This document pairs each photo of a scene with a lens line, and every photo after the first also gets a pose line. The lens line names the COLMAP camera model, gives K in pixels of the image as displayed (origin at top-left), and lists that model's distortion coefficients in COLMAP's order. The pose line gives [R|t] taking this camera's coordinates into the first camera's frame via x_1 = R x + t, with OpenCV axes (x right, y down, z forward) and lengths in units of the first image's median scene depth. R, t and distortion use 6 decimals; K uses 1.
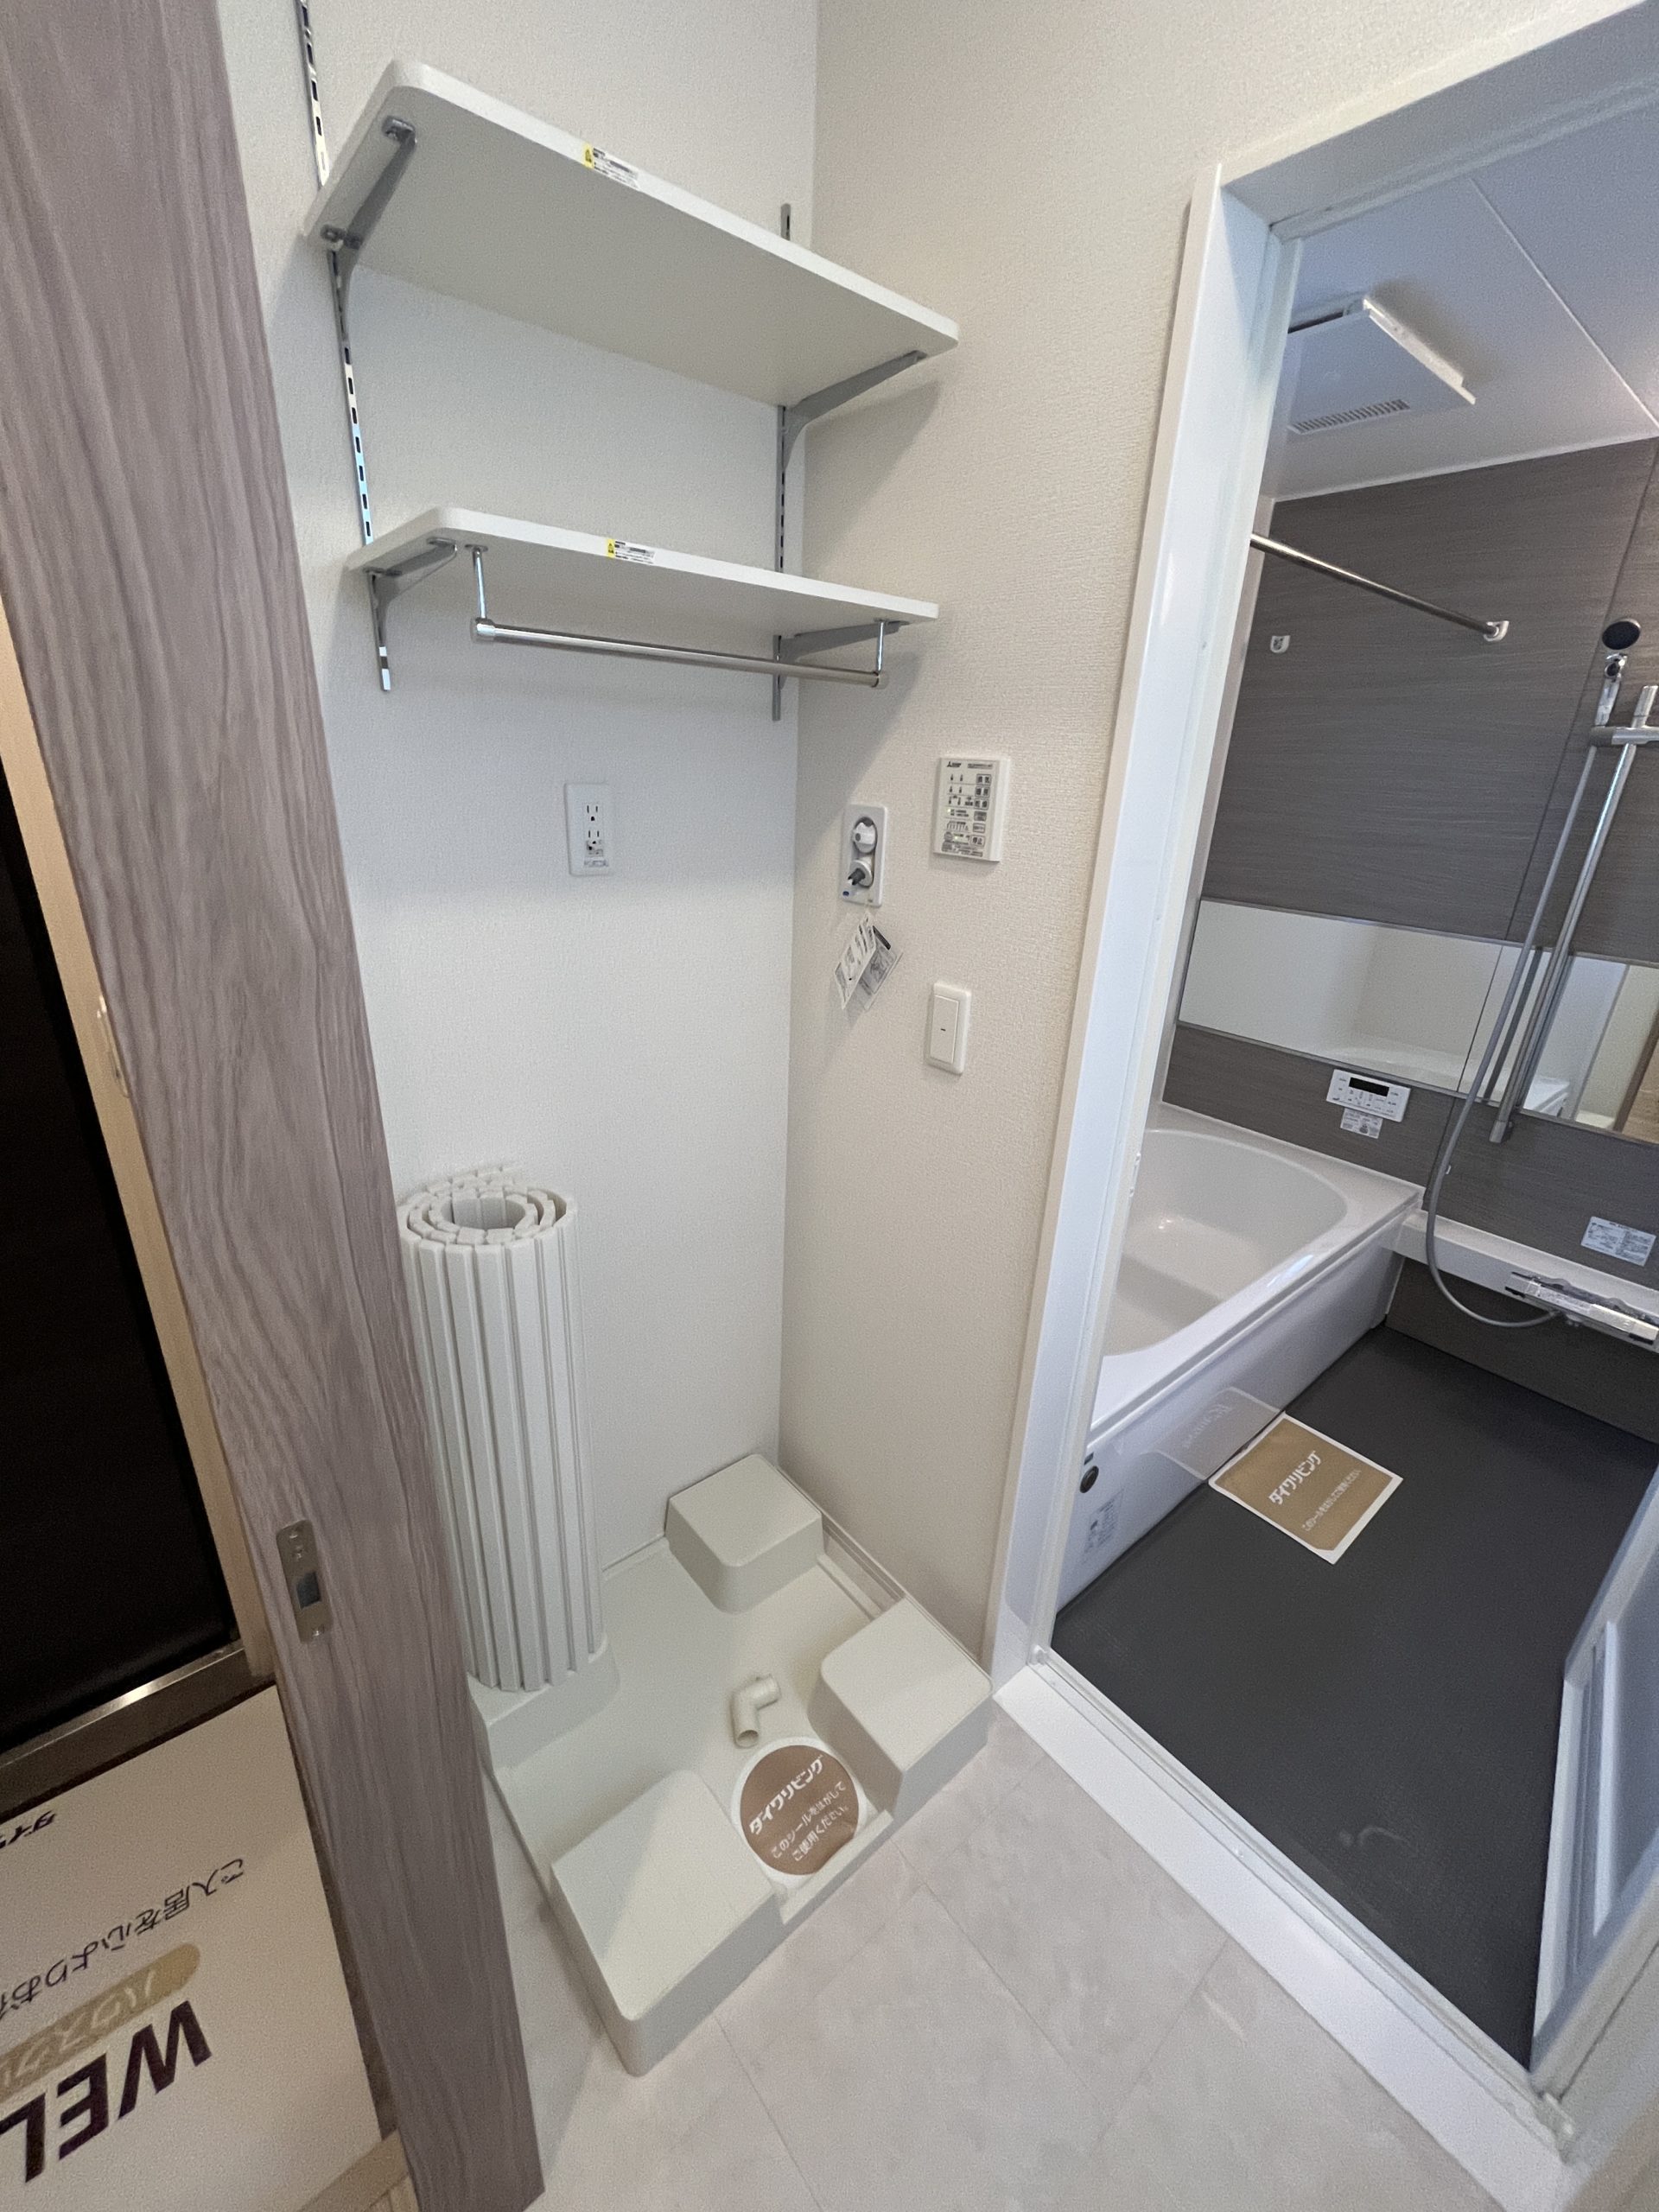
lens RADIAL K [[894.2, 0, 819.5], [0, 894.2, 1103.3], [0, 0, 1]] dist [0.000657, 0.000179]
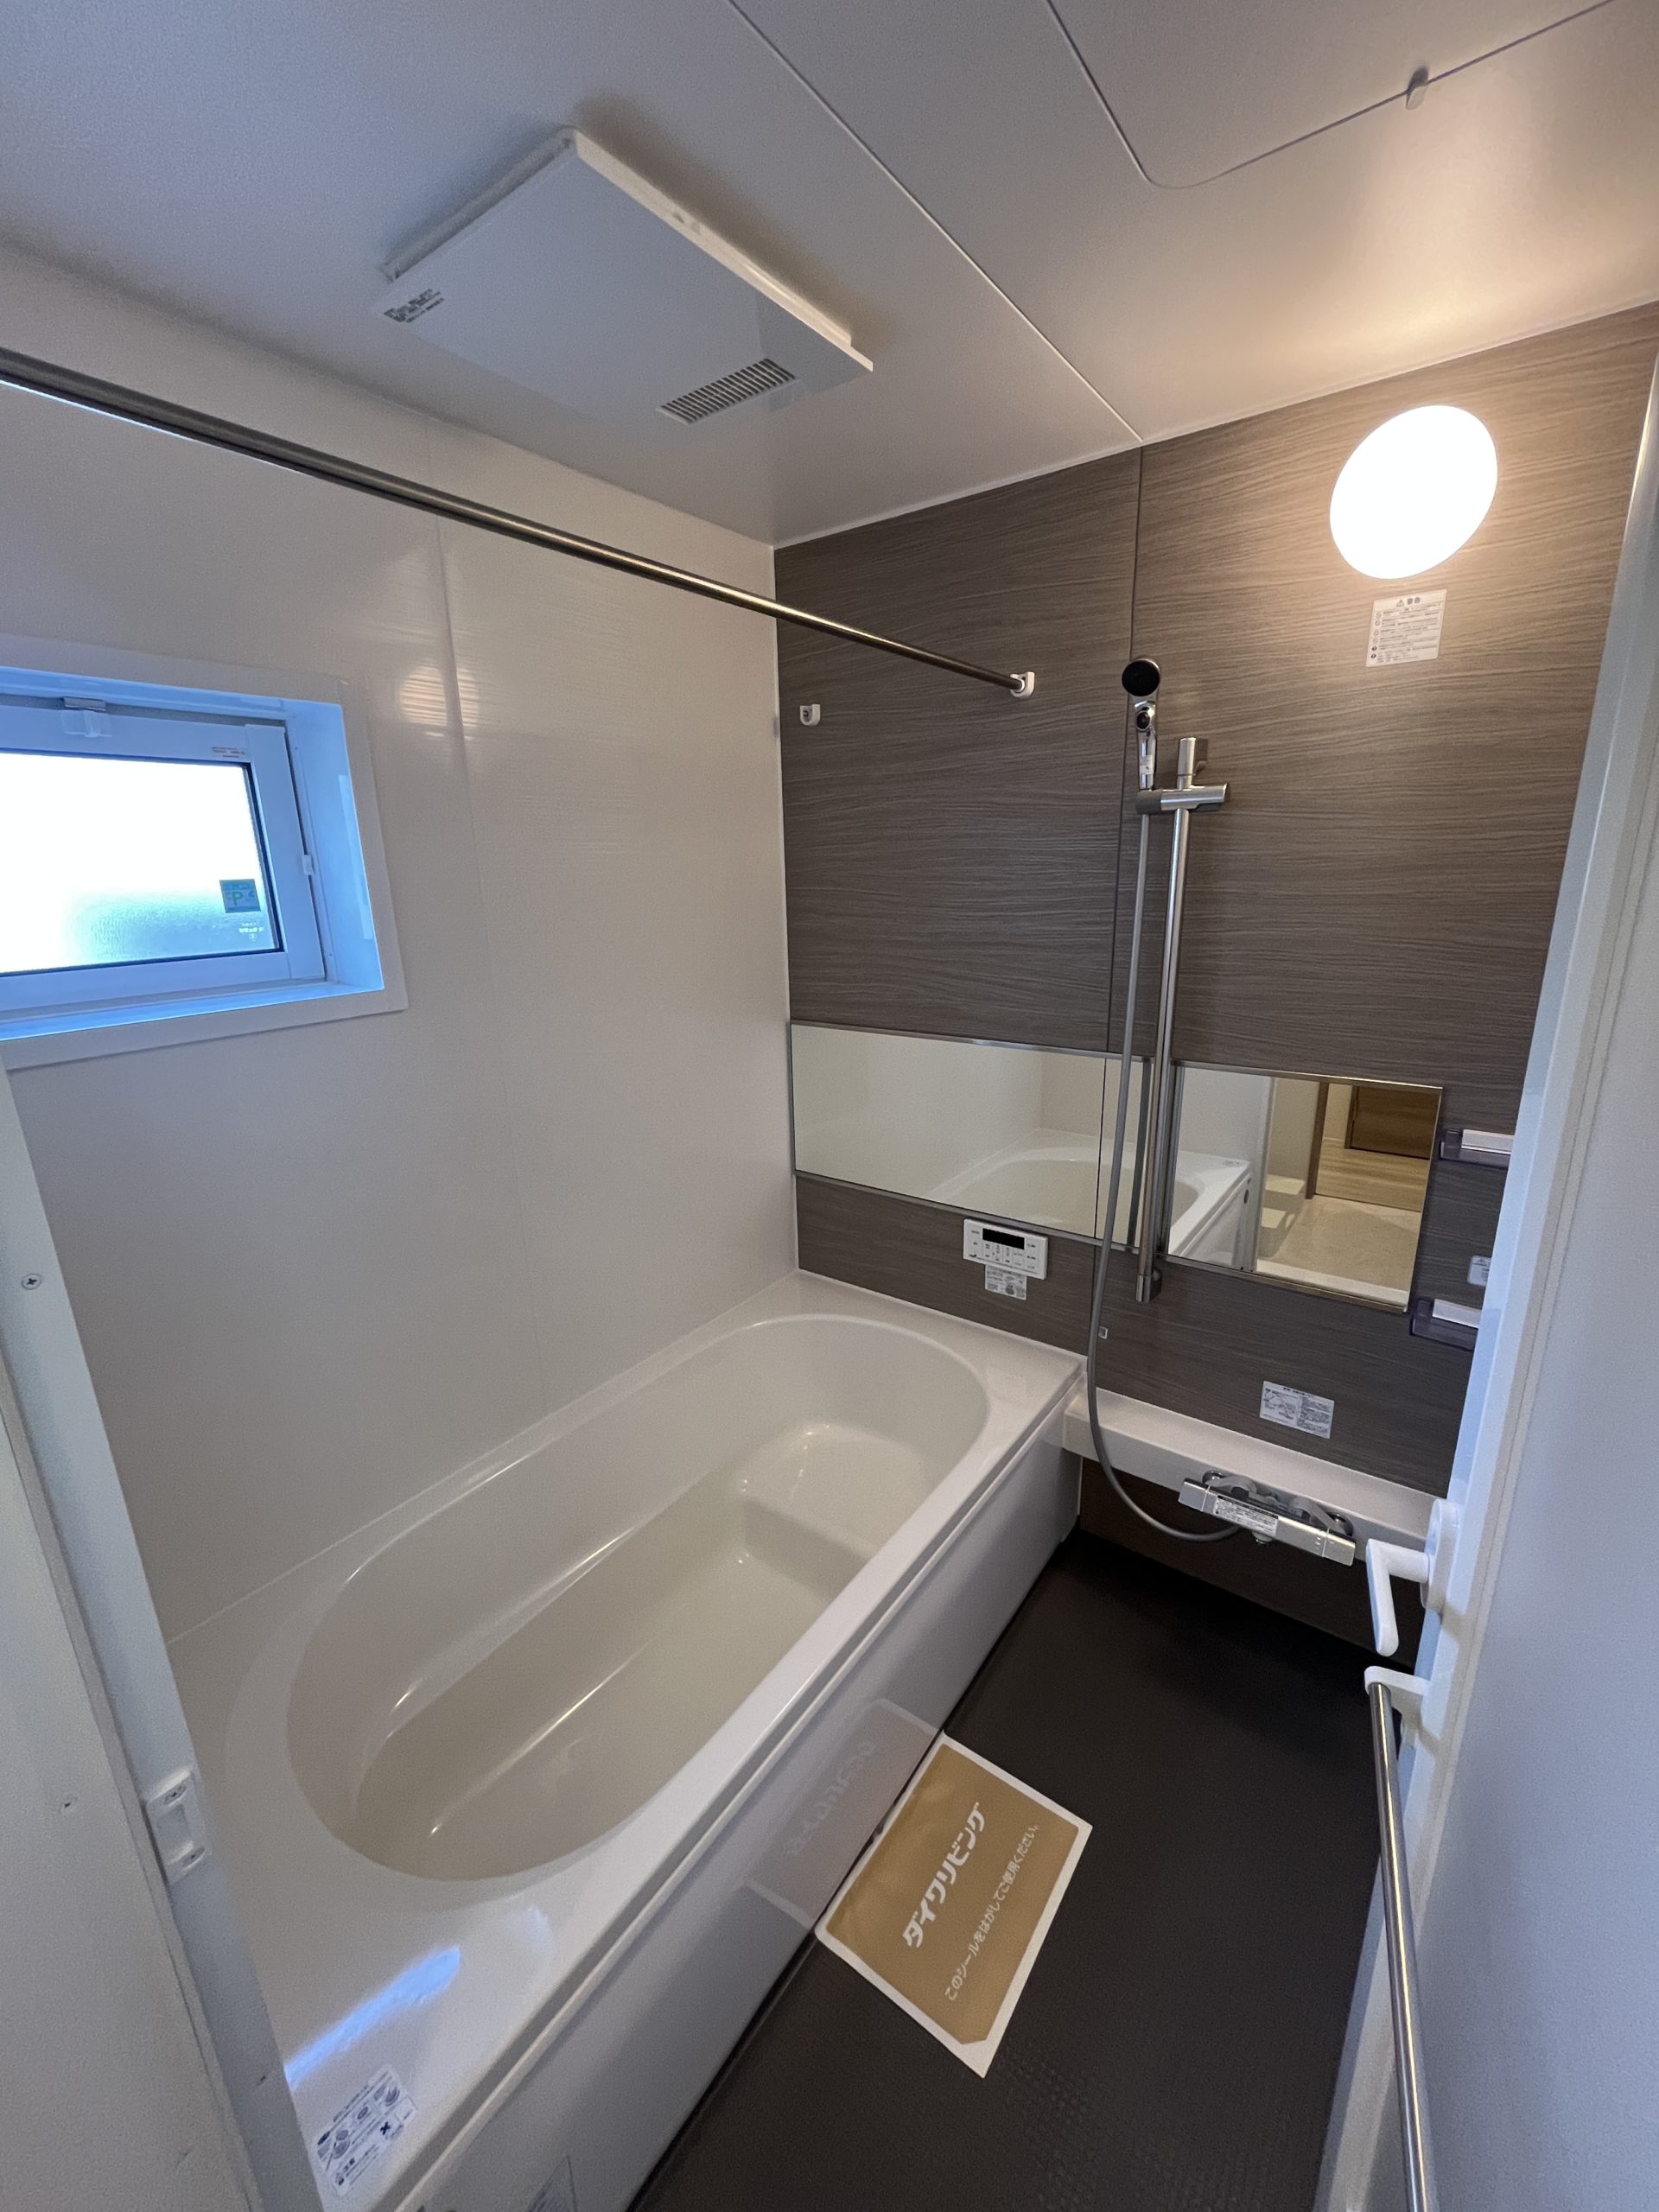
lens RADIAL K [[894.2, 0, 819.5], [0, 894.2, 1103.3], [0, 0, 1]] dist [0.000657, 0.000179]
pose [[0.970878, -0.121571, 0.206437, 0.340217], [0.142074, 0.985978, -0.087530, -0.101214], [-0.192902, 0.114310, 0.974537, 0.269226]]
